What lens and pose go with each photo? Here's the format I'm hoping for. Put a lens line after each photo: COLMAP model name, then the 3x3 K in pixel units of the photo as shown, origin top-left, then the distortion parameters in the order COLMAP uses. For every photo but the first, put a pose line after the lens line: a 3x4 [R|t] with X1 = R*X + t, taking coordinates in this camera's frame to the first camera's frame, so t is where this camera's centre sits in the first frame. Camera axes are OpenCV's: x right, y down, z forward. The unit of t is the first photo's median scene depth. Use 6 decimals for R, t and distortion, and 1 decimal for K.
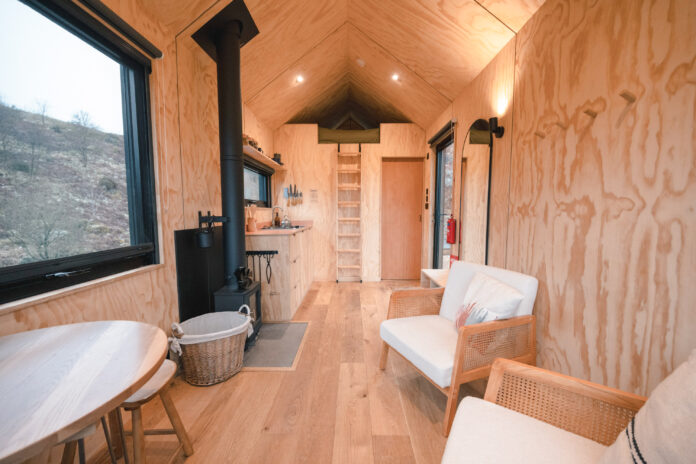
lens RADIAL K [[276.9, 0, 343.6], [0, 276.9, 236.7], [0, 0, 1]] dist [-0.000737, -0.000243]
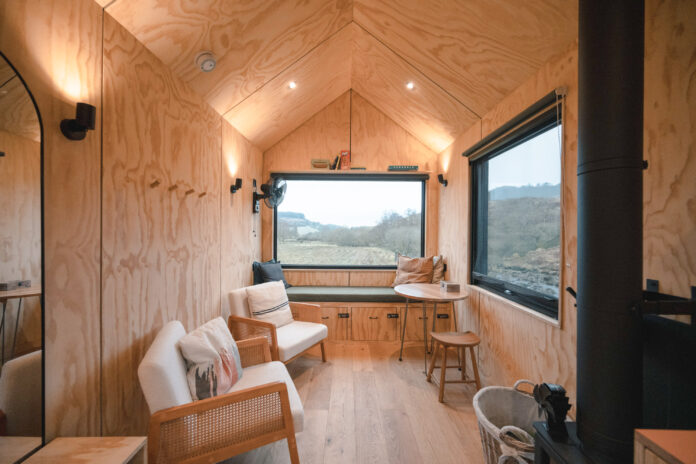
lens RADIAL K [[276.9, 0, 346.4], [0, 276.9, 230.3], [0, 0, 1]] dist [-0.000737, -0.000243]
pose [[-0.999650, -0.007581, -0.025333, 0.046260], [-0.009825, 0.995925, 0.089647, -0.303271], [0.024551, 0.089865, -0.995651, 2.043934]]
